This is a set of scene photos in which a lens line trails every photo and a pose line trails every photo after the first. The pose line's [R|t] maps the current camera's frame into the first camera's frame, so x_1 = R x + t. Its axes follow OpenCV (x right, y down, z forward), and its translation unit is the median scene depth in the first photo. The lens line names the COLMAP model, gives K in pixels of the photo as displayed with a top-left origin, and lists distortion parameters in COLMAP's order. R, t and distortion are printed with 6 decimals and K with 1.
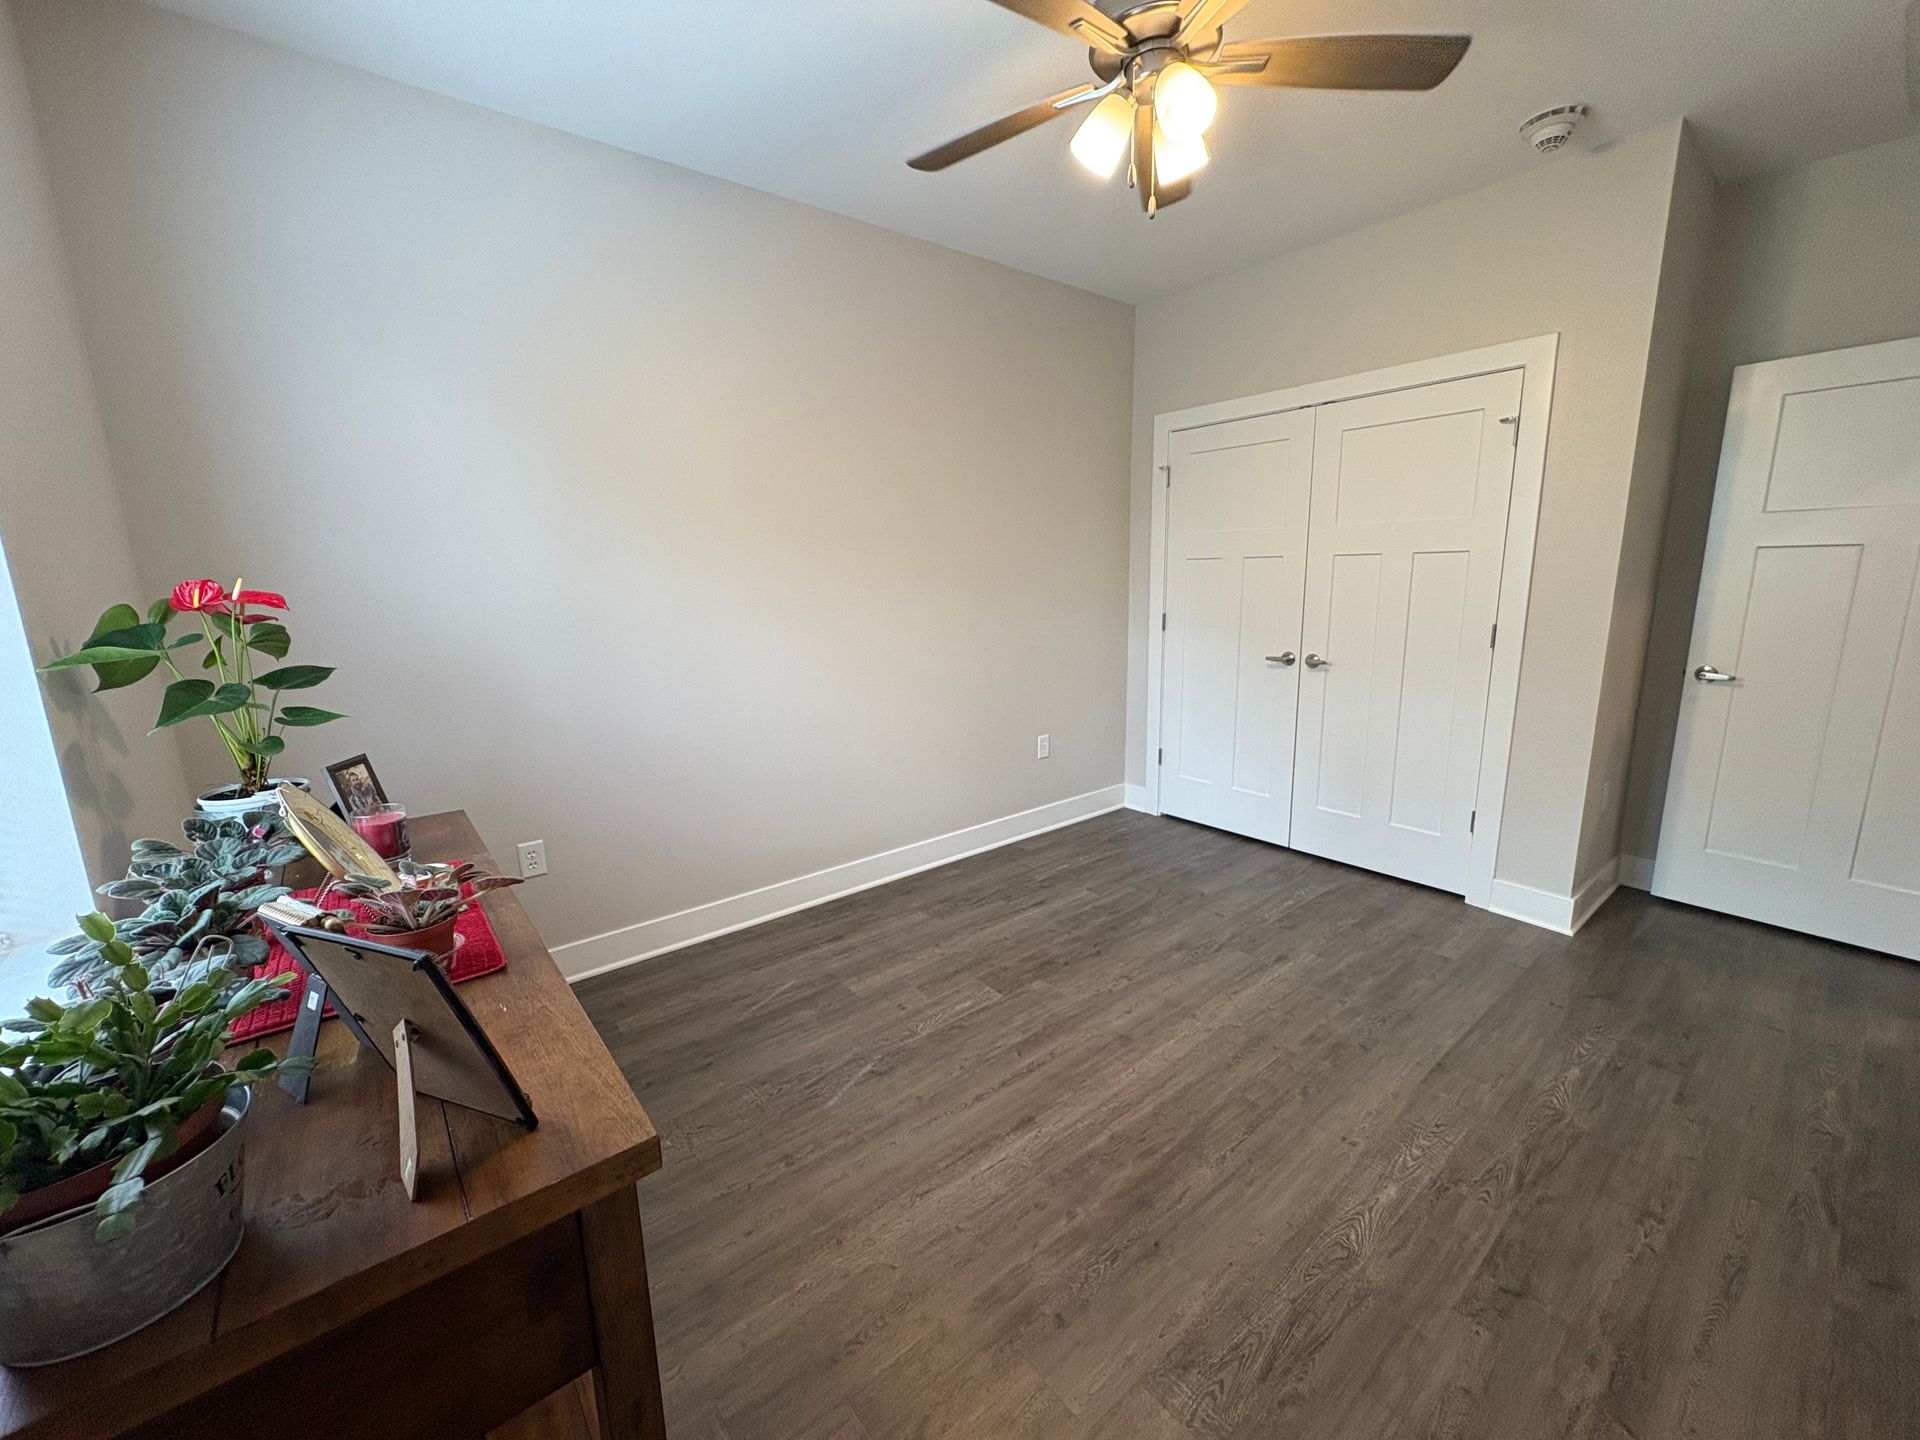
lens RADIAL K [[763.8, 0, 973.2], [0, 763.8, 709.8], [0, 0, 1]] dist [-0.002641, 0.000518]
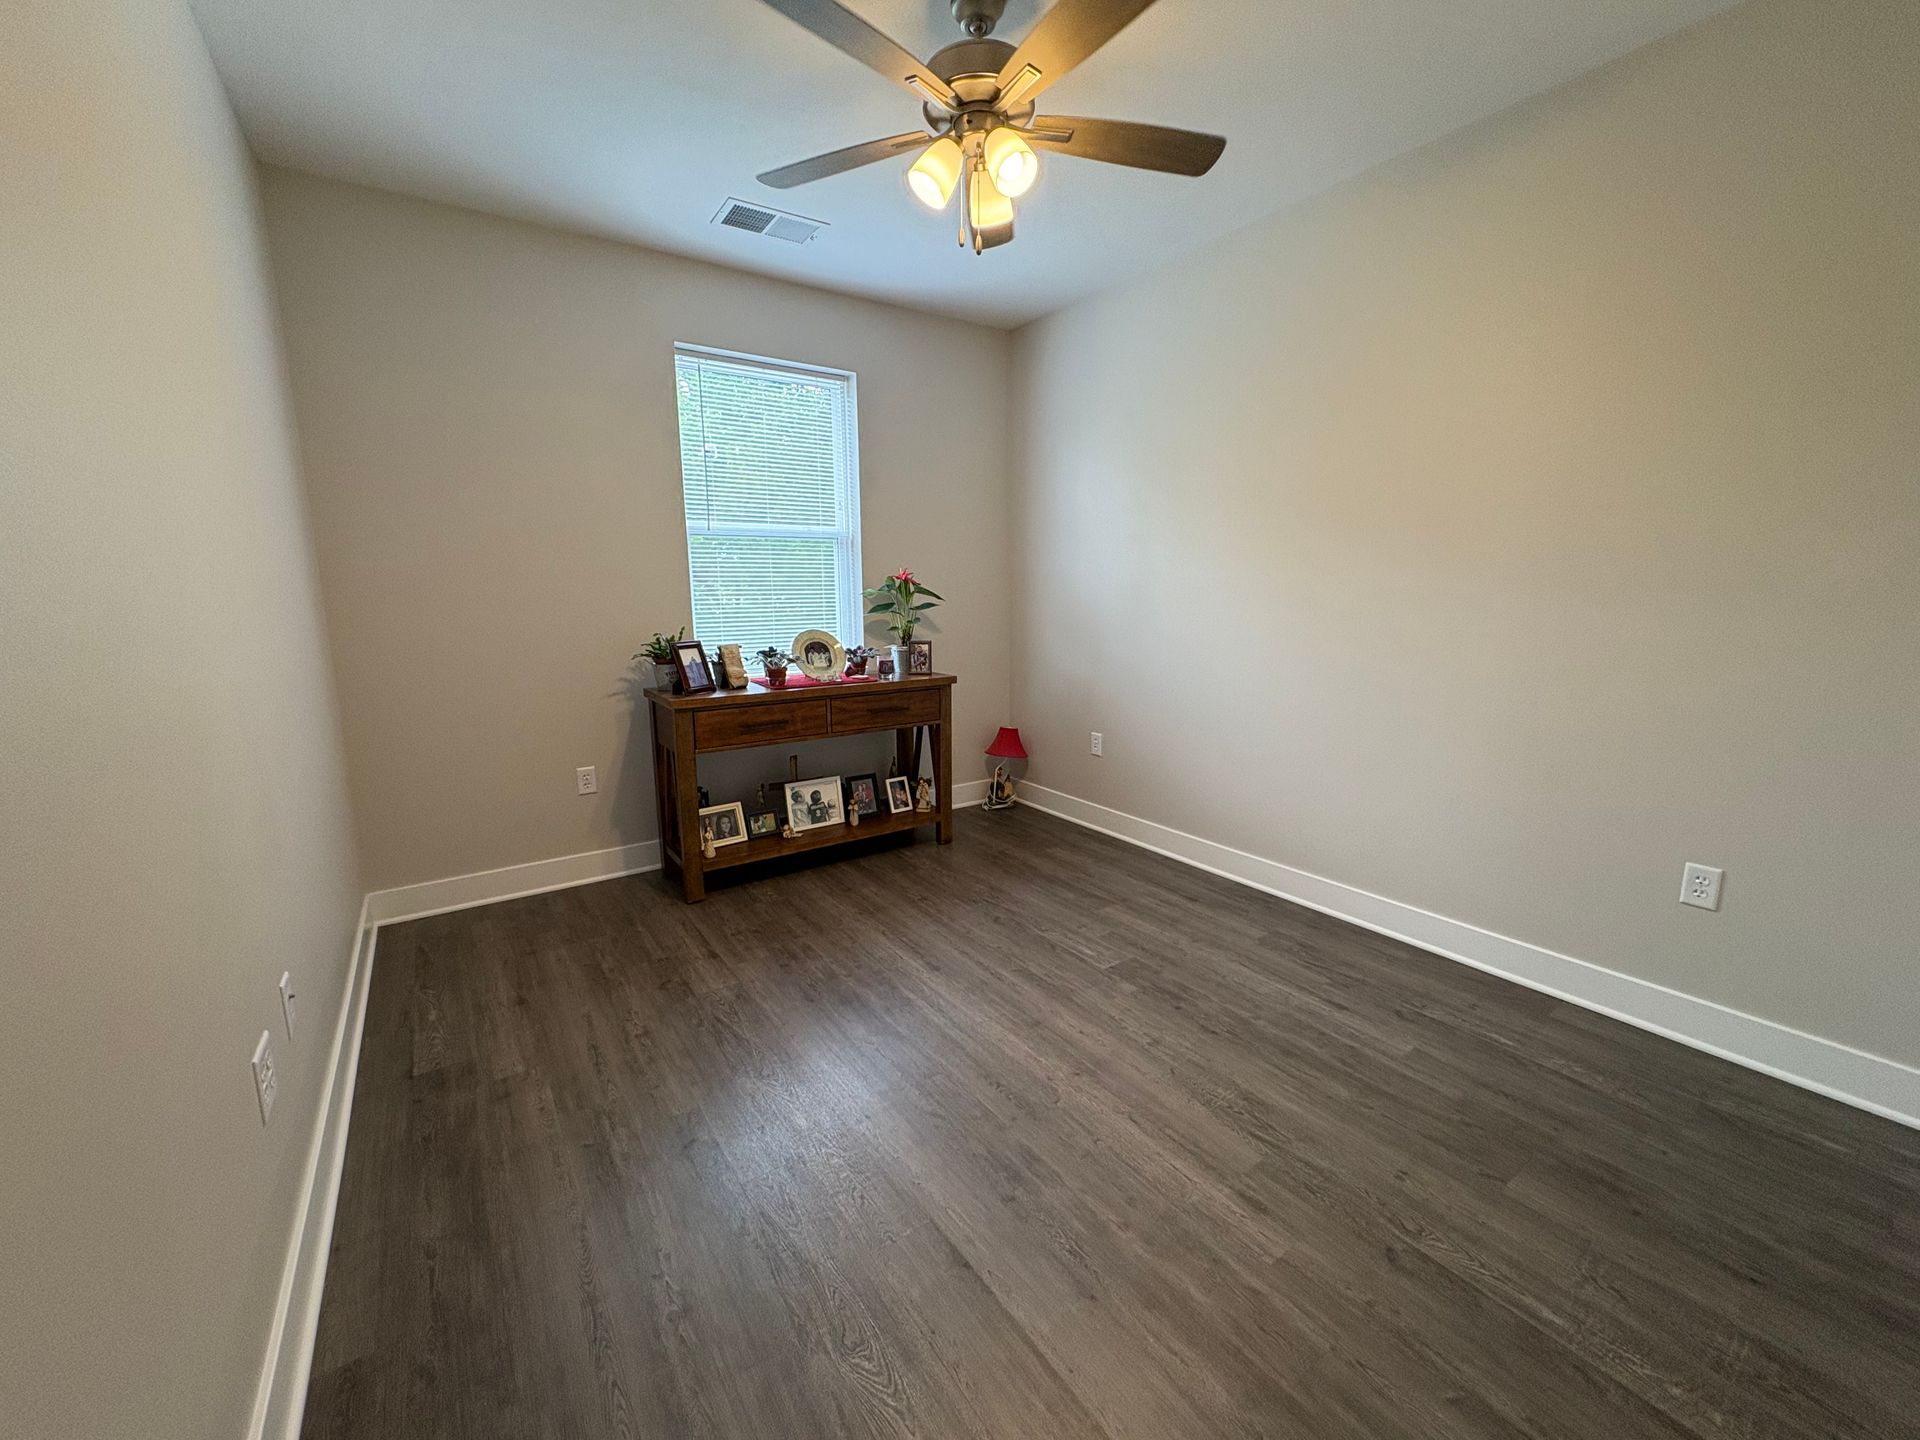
lens RADIAL K [[763.8, 0, 949.2], [0, 763.8, 719.9], [0, 0, 1]] dist [-0.002641, 0.000518]
pose [[-0.093493, 0.193065, -0.976721, 0.943810], [-0.169588, 0.963594, 0.206704, -0.123694], [0.981070, 0.184965, -0.057348, 0.734876]]
